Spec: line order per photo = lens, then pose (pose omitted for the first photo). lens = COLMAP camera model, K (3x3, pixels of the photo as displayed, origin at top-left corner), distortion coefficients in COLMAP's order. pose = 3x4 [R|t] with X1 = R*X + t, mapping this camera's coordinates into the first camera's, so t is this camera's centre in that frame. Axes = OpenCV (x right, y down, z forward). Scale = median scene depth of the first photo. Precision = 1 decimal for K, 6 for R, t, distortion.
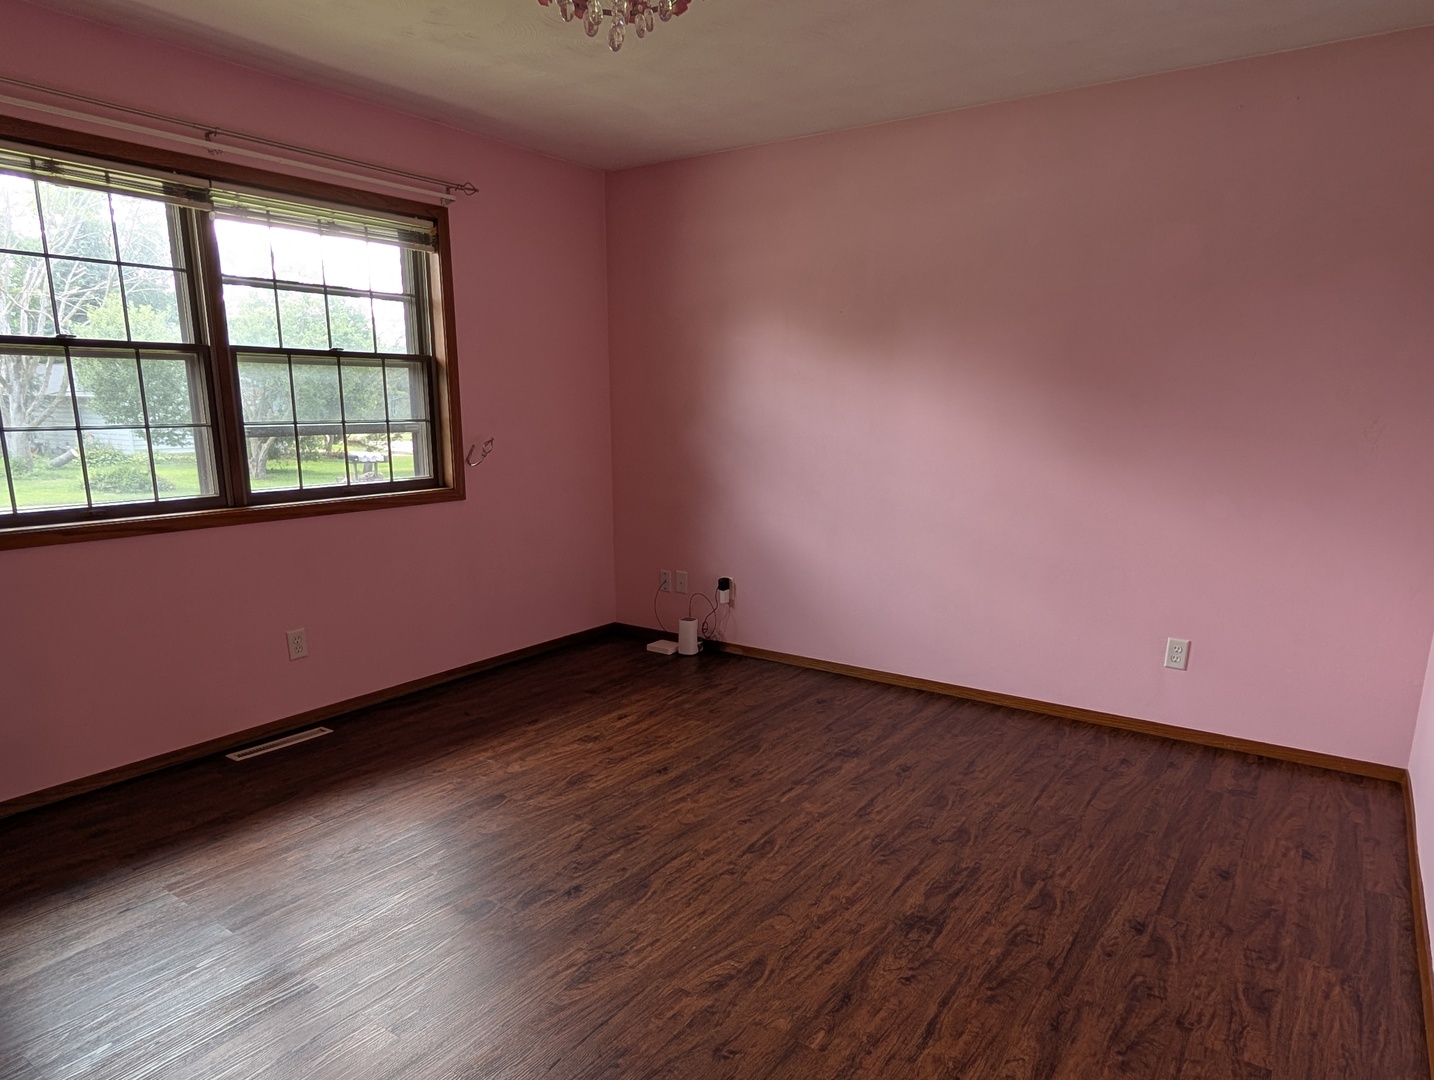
lens RADIAL K [[863.4, 0, 720.9], [0, 863.4, 533.9], [0, 0, 1]] dist [0.003472, -0.001370]
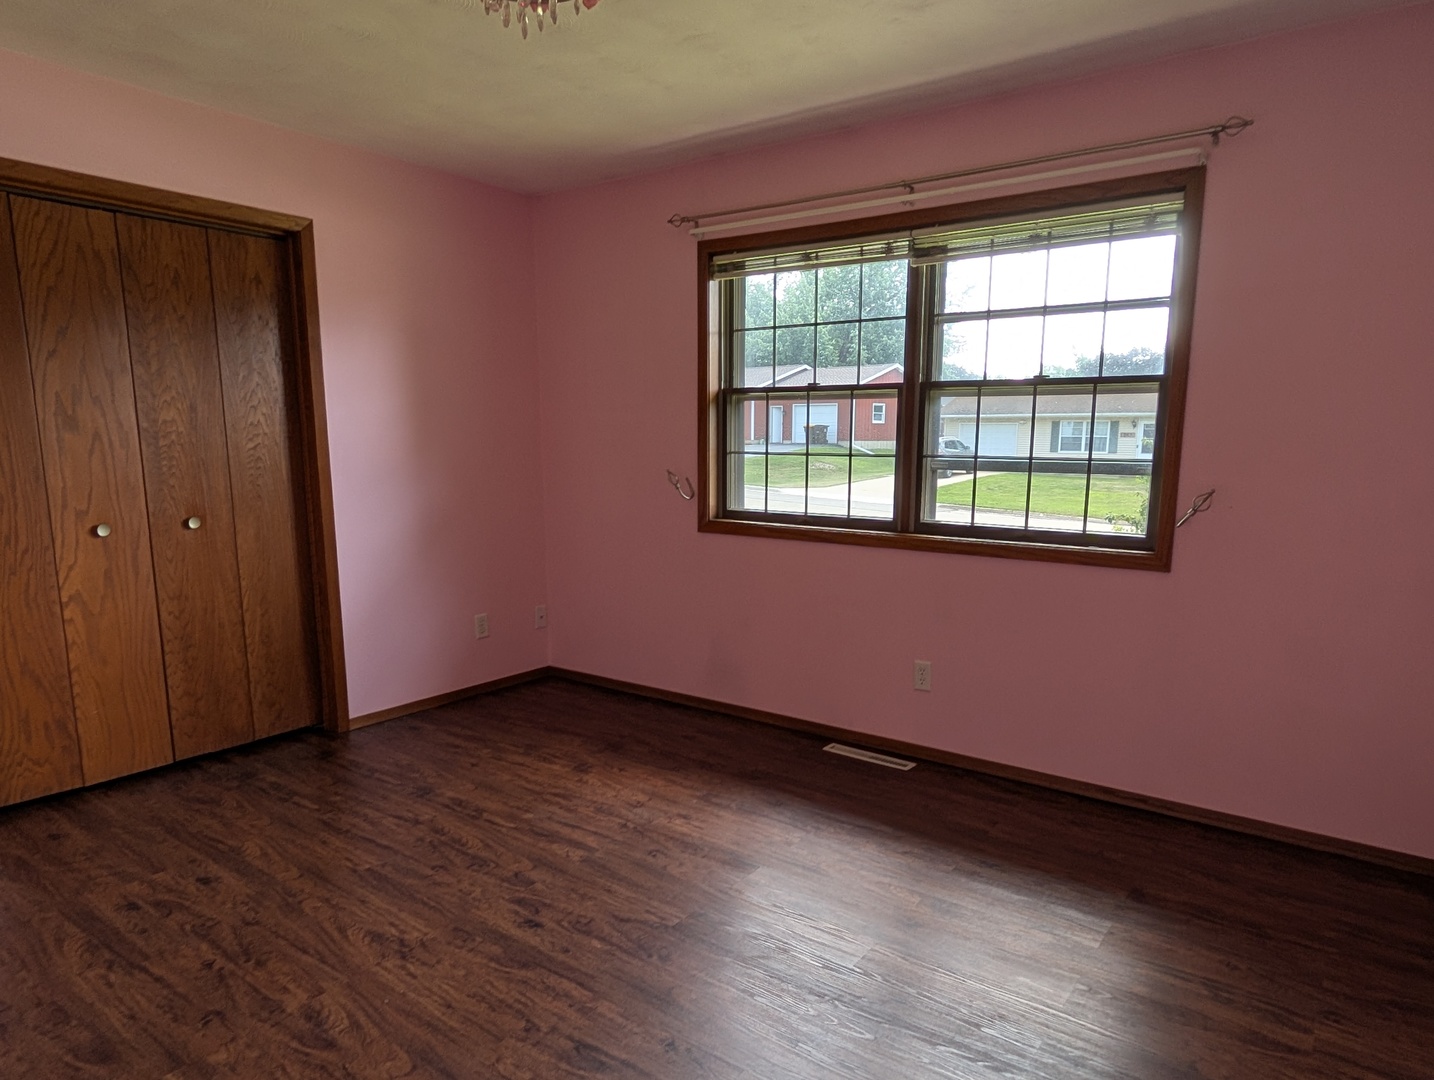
lens RADIAL K [[863.4, 0, 713.1], [0, 863.4, 543.3], [0, 0, 1]] dist [0.003472, -0.001370]
pose [[0.012861, 0.126241, -0.991916, 0.484190], [-0.161644, 0.979213, 0.122529, -0.106720], [0.986765, 0.158762, 0.033000, 0.710978]]
